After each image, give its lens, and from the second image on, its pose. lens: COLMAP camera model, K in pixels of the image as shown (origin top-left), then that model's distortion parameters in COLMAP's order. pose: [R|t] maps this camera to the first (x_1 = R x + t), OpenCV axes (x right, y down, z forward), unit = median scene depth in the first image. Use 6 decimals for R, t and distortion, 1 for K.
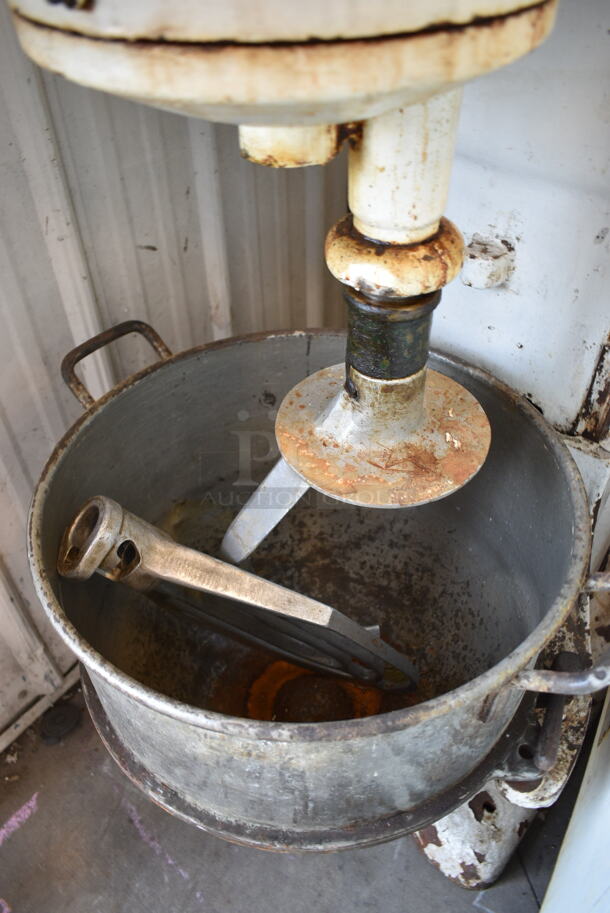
lens RADIAL K [[698.7, 0, 297.5], [0, 698.7, 454.8], [0, 0, 1]] dist [-0.022478, 0.016093]
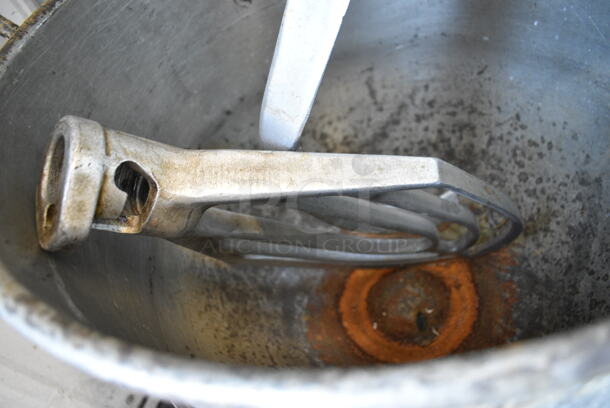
lens RADIAL K [[466.8, 0, 307.6], [0, 466.8, 205.4], [0, 0, 1]] dist [-0.022478, 0.016093]
pose [[0.926739, -0.373959, 0.036183, -0.112491], [0.368302, 0.923279, 0.109129, 0.166745], [-0.074217, -0.087808, 0.993369, 0.533452]]
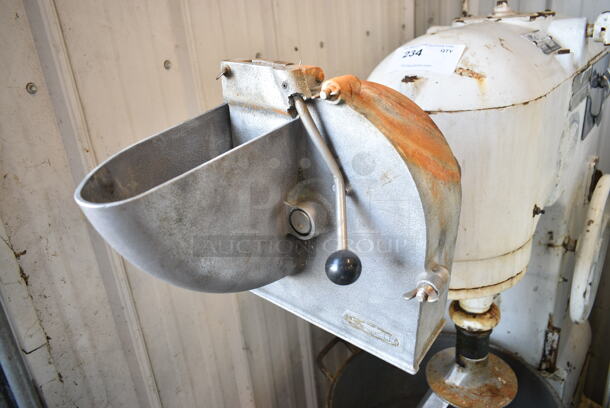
lens RADIAL K [[466.8, 0, 307.8], [0, 466.8, 202.0], [0, 0, 1]] dist [-0.022478, 0.016093]
pose [[0.996039, -0.082787, 0.032450, -0.414151], [0.088918, 0.925159, -0.369019, -0.053384], [0.000529, 0.370443, 0.928855, -0.684545]]
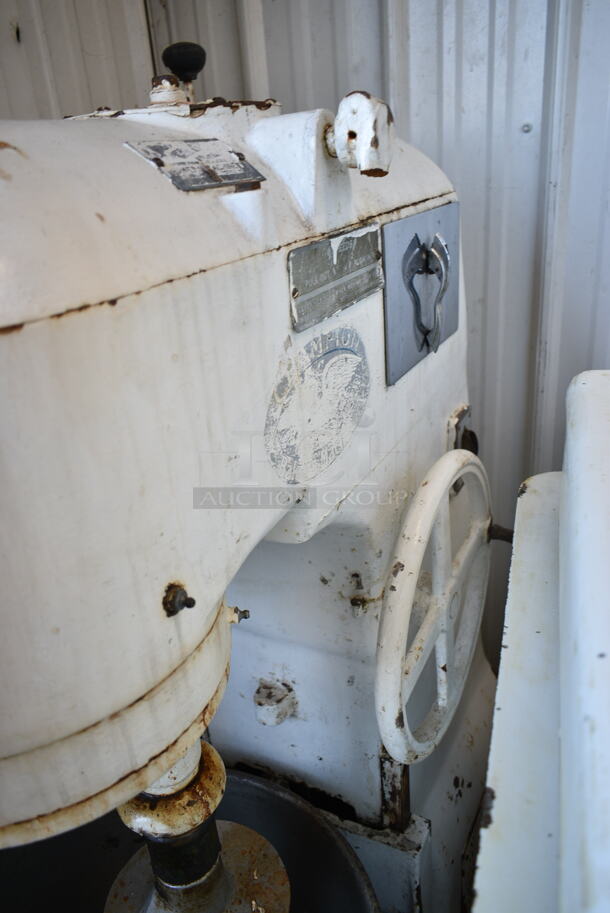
lens RADIAL K [[698.7, 0, 299.0], [0, 698.7, 450.2], [0, 0, 1]] dist [-0.022478, 0.016093]
pose [[0.971715, -0.139686, 0.190414, 0.155442], [0.199325, 0.917533, -0.344098, -0.272988], [-0.126645, 0.372319, 0.919423, -0.307664]]
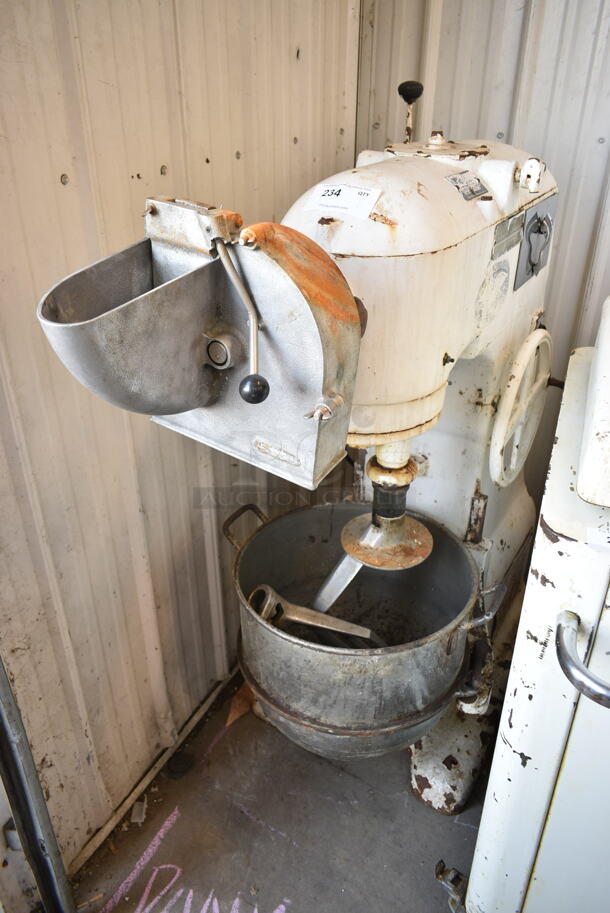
lens RADIAL K [[698.7, 0, 303.2], [0, 698.7, 455.2], [0, 0, 1]] dist [-0.022478, 0.016093]
pose [[0.984808, -0.065652, 0.160757, -0.465791], [0.102383, 0.967271, -0.232174, 0.181732], [-0.140253, 0.245106, 0.959298, -1.153238]]
